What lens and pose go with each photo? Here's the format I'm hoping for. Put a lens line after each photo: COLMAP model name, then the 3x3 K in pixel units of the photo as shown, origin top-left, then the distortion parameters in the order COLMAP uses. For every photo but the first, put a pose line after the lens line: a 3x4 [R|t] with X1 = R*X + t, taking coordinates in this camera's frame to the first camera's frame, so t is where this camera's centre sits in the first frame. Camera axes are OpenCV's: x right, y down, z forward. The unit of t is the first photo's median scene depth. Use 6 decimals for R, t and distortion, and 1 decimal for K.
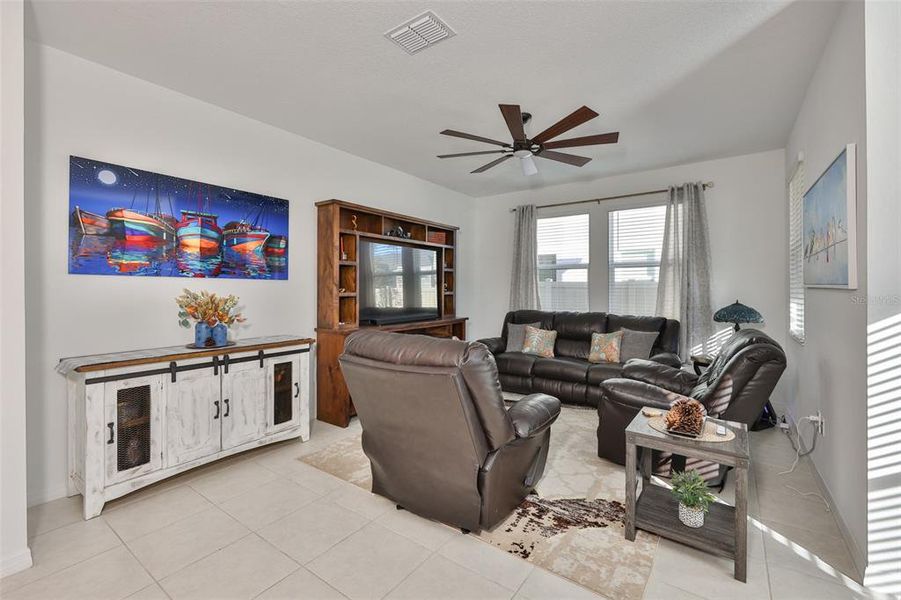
lens RADIAL K [[390.0, 0, 445.2], [0, 390.0, 287.6], [0, 0, 1]] dist [-0.001295, -0.000144]
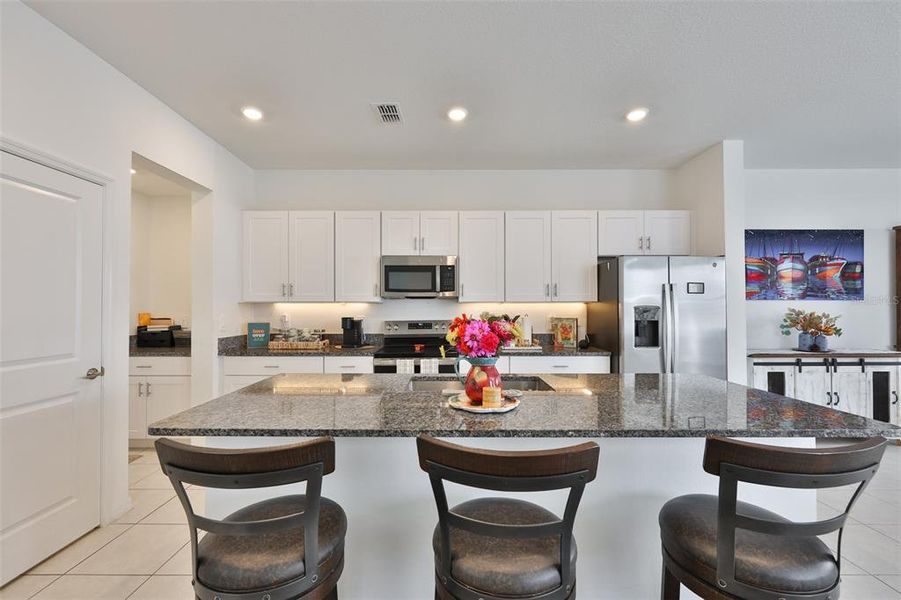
lens RADIAL K [[381.5, 0, 445.8], [0, 381.5, 305.6], [0, 0, 1]] dist [-0.001238, 0.000094]
pose [[0.582923, -0.009056, -0.812477, -0.248211], [0.005650, 0.999959, -0.007092, -0.003600], [0.812508, -0.000456, 0.582950, -0.724287]]
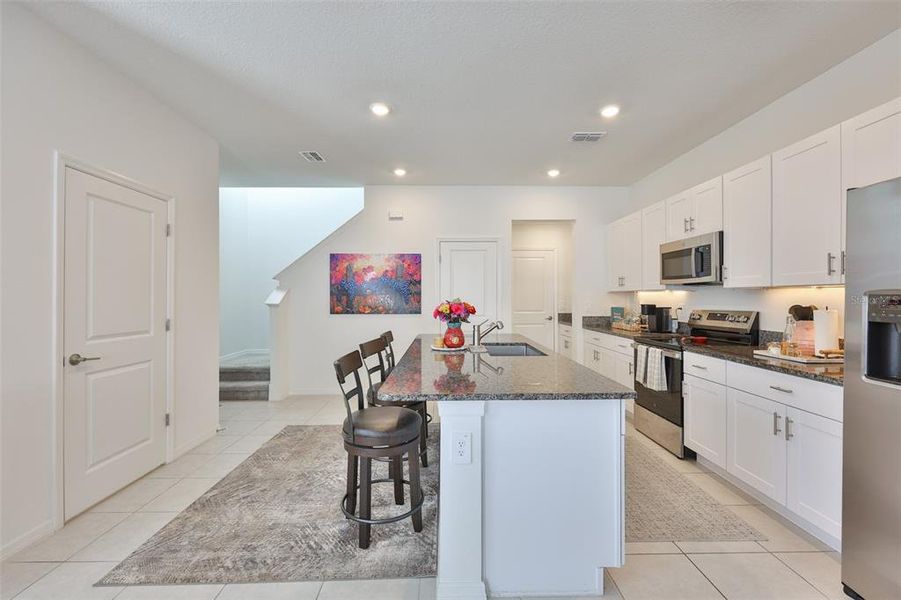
lens RADIAL K [[385.8, 0, 449.2], [0, 385.8, 296.4], [0, 0, 1]] dist [-0.001276, 0.000035]
pose [[-0.799347, -0.003765, -0.600858, -0.065809], [-0.000312, 0.999983, -0.005851, 0.003263], [0.600870, -0.004489, -0.799334, 0.368995]]
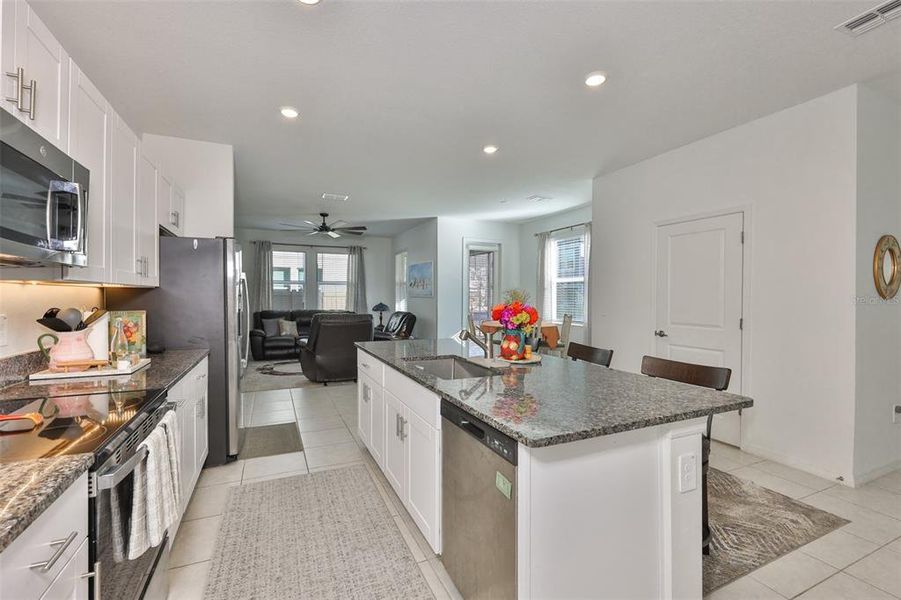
lens RADIAL K [[390.4, 0, 450.5], [0, 390.4, 300.0], [0, 0, 1]] dist [-0.002362, -0.000449]
pose [[0.492473, -0.008468, 0.870287, -1.395873], [-0.004088, 0.999919, 0.012043, -0.006530], [-0.870318, -0.009489, 0.492399, -0.676370]]
